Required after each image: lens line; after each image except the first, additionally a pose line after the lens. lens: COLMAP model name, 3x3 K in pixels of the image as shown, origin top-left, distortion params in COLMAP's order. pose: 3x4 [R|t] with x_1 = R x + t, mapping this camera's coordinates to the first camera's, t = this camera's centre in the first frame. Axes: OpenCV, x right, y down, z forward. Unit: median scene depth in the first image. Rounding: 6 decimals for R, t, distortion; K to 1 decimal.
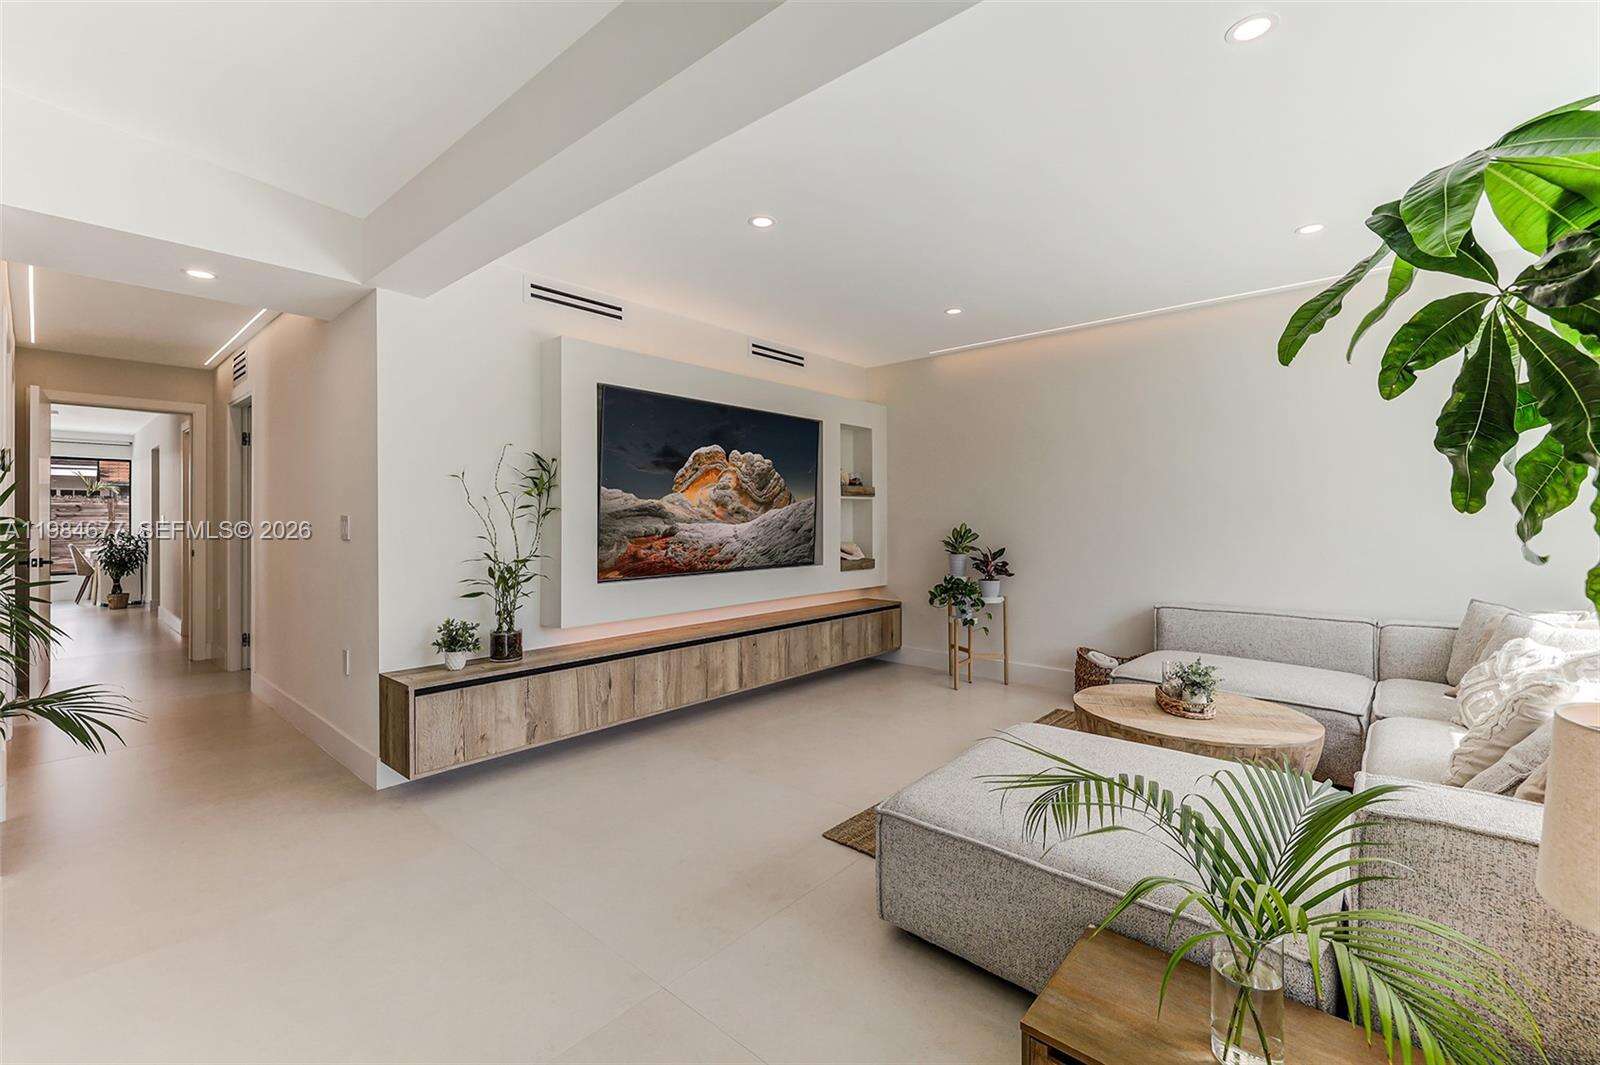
lens RADIAL K [[688.9, 0, 798.5], [0, 688.9, 514.4], [0, 0, 1]] dist [-0.000787, -0.000304]
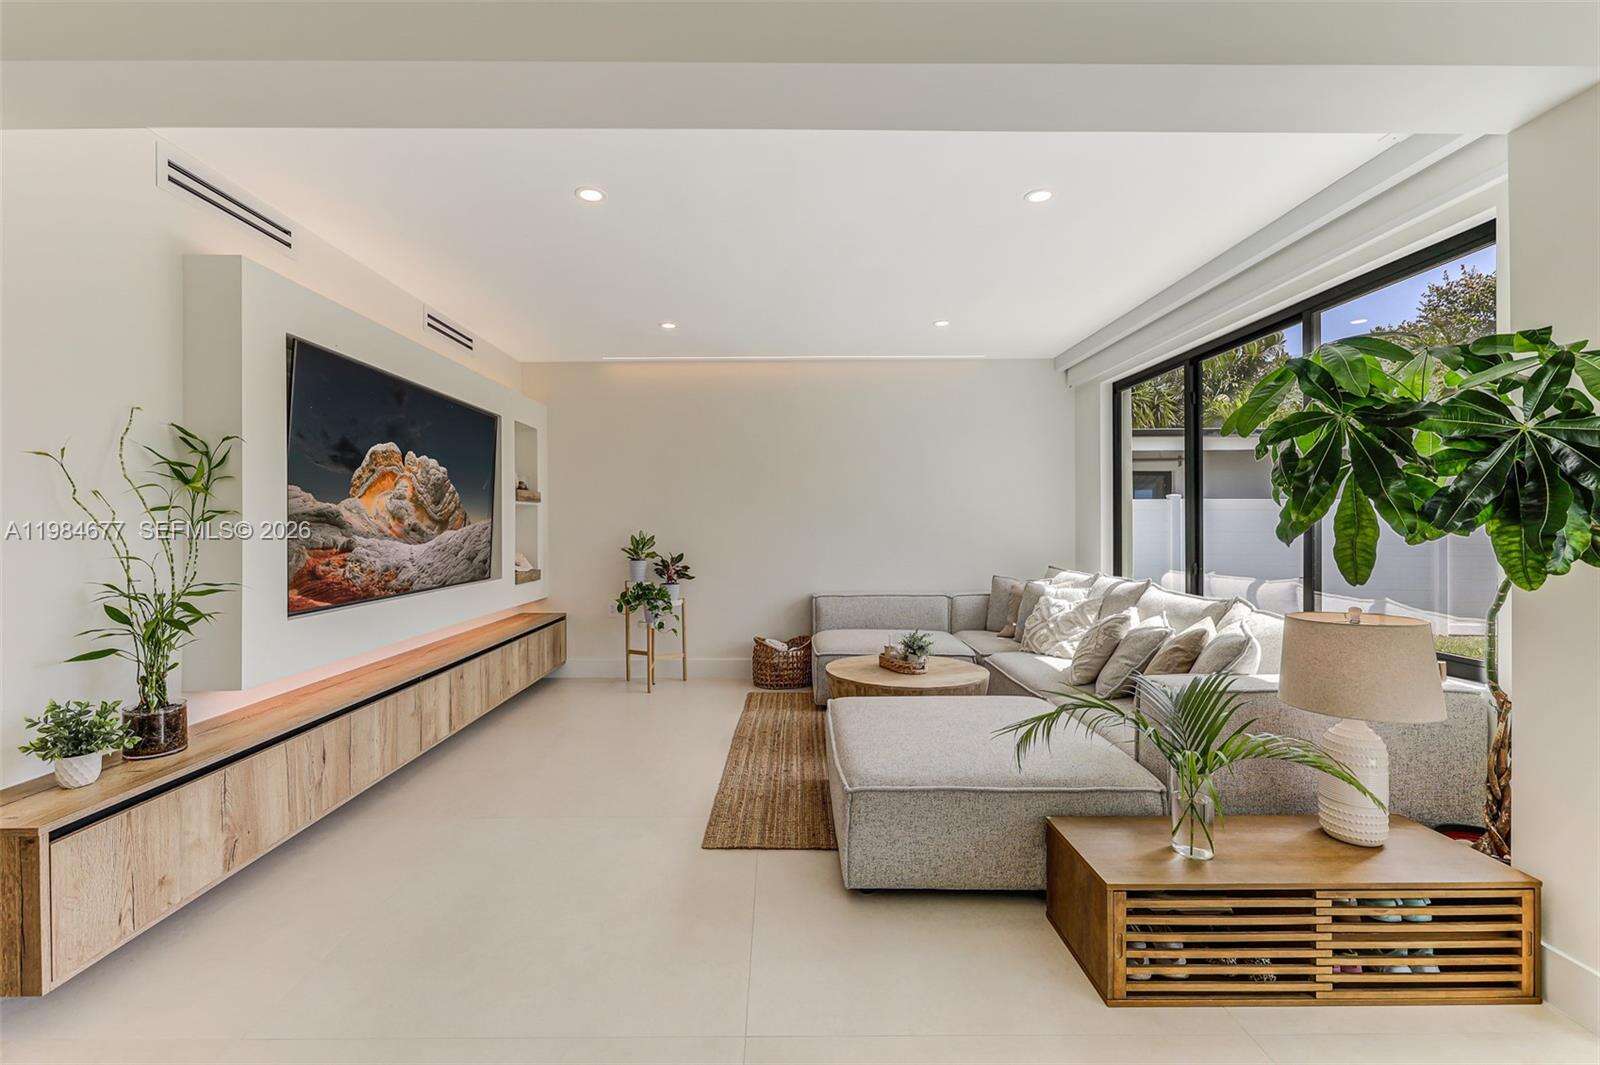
lens RADIAL K [[674.4, 0, 792.0], [0, 674.4, 521.2], [0, 0, 1]] dist [0.000518, -0.000343]
pose [[0.743996, 0.001097, 0.668183, -0.353343], [0.001329, 0.999994, -0.003121, 0.003322], [-0.668183, 0.003210, 0.743990, 0.138904]]
